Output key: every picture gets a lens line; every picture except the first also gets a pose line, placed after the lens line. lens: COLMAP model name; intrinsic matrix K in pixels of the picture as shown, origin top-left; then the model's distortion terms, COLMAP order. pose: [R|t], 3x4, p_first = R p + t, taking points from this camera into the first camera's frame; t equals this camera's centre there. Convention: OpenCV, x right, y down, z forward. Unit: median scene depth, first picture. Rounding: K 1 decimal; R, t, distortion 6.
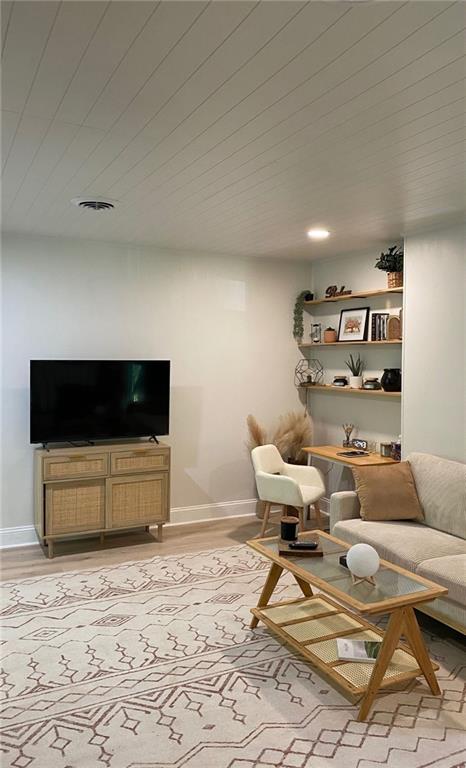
lens RADIAL K [[596.3, 0, 233.0], [0, 596.3, 384.0], [0, 0, 1]] dist [0.028295, -0.000256]
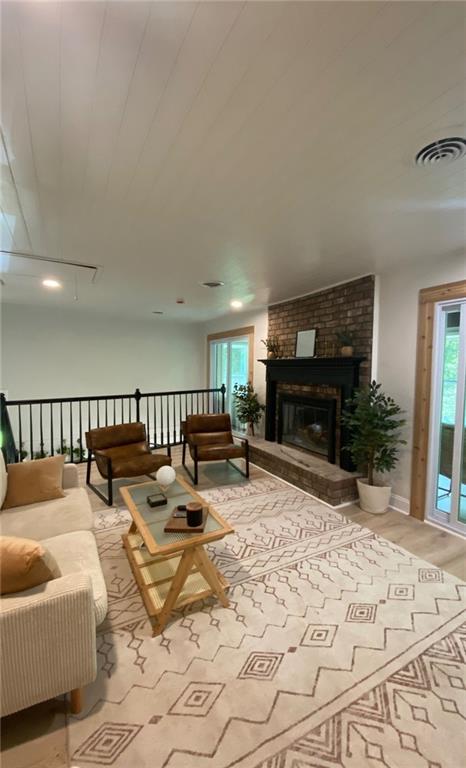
lens RADIAL K [[310.1, 0, 235.2], [0, 310.1, 383.2], [0, 0, 1]] dist [0.024671, -0.020972]
pose [[-0.999157, -0.010692, -0.039631, 0.052012], [-0.014902, 0.994093, 0.107506, -0.064402], [0.038248, 0.108006, -0.993414, 1.739292]]
